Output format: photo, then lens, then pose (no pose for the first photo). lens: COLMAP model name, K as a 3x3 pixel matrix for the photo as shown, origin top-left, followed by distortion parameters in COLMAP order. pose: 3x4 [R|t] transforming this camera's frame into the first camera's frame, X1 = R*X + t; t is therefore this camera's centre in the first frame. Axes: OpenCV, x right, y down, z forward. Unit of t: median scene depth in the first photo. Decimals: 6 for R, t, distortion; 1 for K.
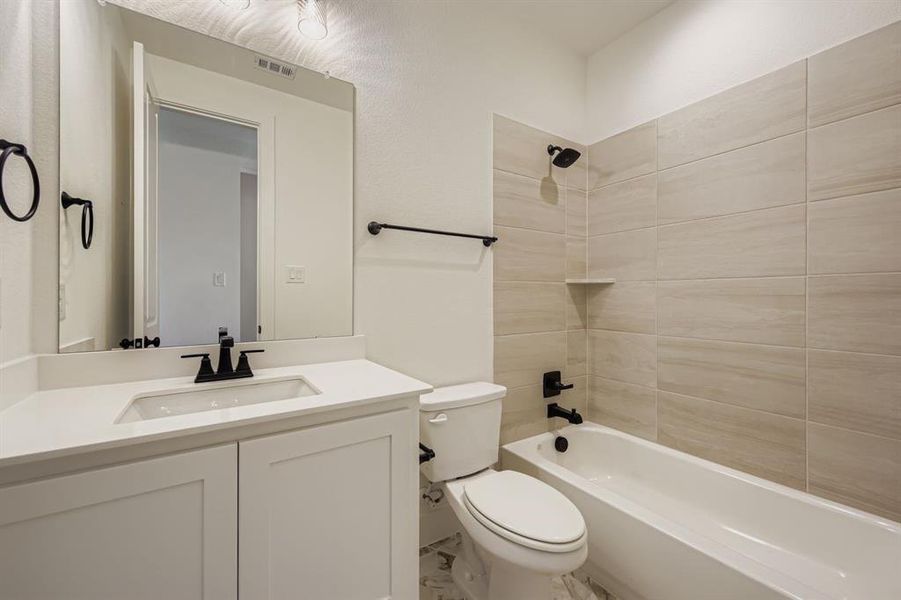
lens RADIAL K [[358.0, 0, 452.2], [0, 358.0, 297.9], [0, 0, 1]] dist [0.007981, -0.001993]
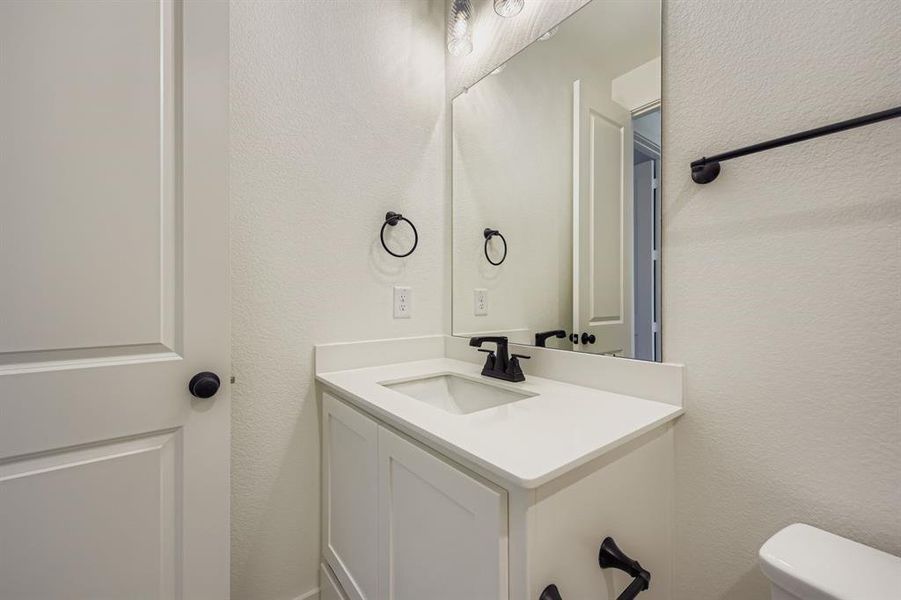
lens RADIAL K [[358.0, 0, 452.5], [0, 358.0, 297.7], [0, 0, 1]] dist [0.007981, -0.001993]
pose [[0.104340, -0.001614, -0.994540, 0.371240], [-0.002334, 0.999996, -0.001868, -0.003445], [0.994539, 0.002516, 0.104336, 0.727037]]
